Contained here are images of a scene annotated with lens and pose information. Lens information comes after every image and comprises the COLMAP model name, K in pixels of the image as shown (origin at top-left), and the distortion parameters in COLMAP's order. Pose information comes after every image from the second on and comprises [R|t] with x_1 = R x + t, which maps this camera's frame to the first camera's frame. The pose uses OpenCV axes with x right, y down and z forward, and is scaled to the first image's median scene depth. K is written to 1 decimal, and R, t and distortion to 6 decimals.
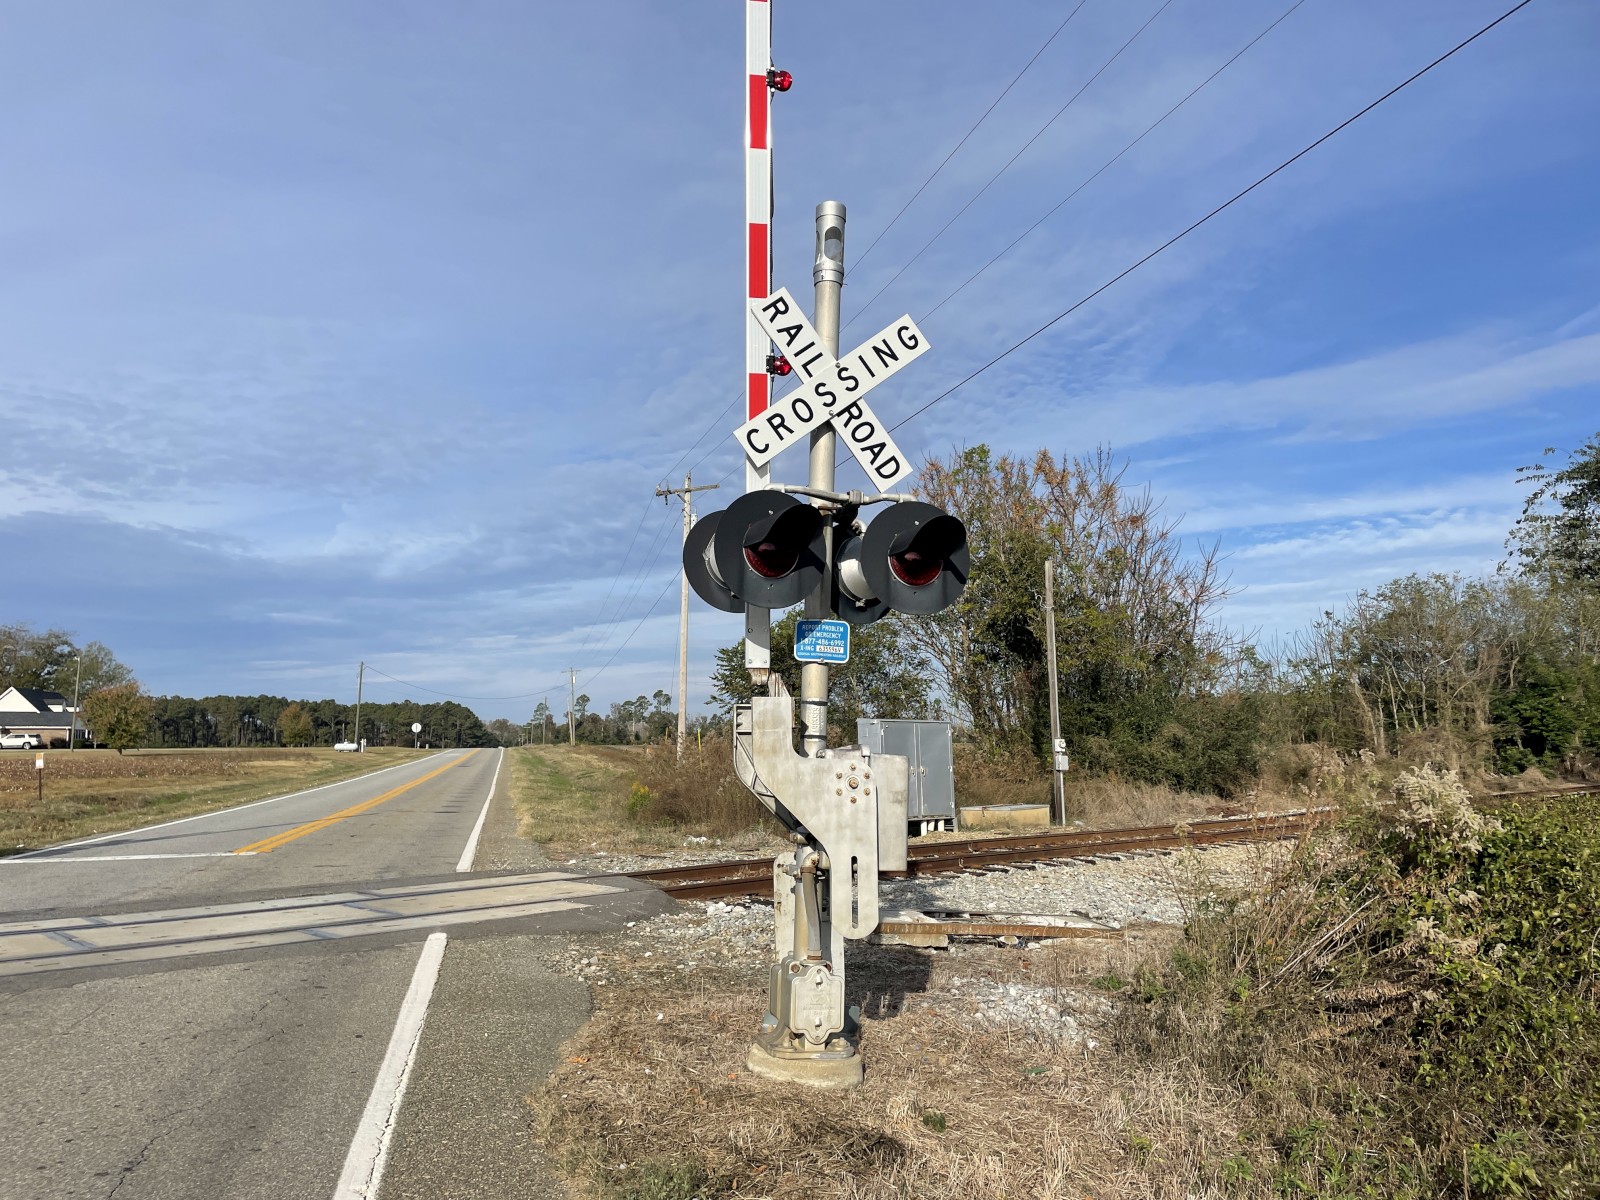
lens RADIAL K [[1217.5, 0, 790.6], [0, 1217.5, 574.8], [0, 0, 1]] dist [0.022305, -0.005851]
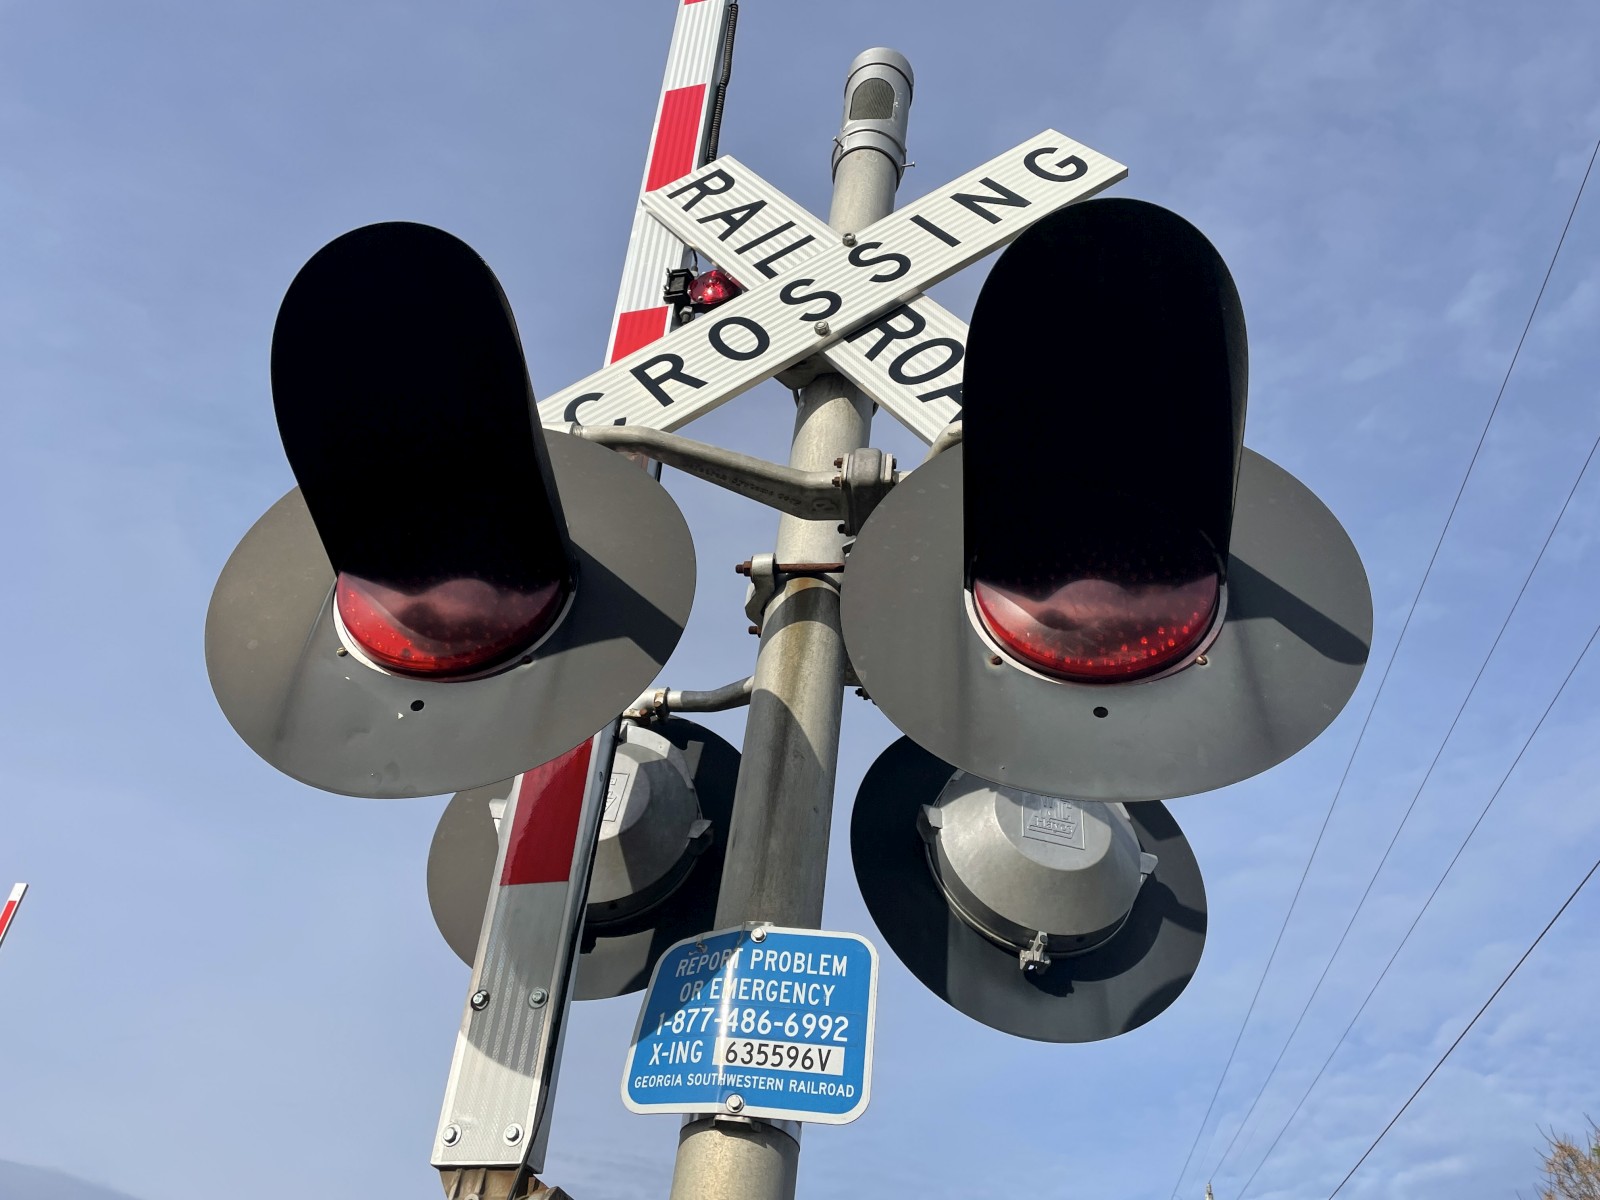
lens RADIAL K [[1217.5, 0, 790.6], [0, 1217.5, 574.8], [0, 0, 1]] dist [0.022305, -0.005851]
pose [[0.917512, -0.209832, -0.337851, 0.123411], [-0.004780, 0.843612, -0.536932, 0.103514], [0.397680, 0.494256, 0.773021, 0.765021]]
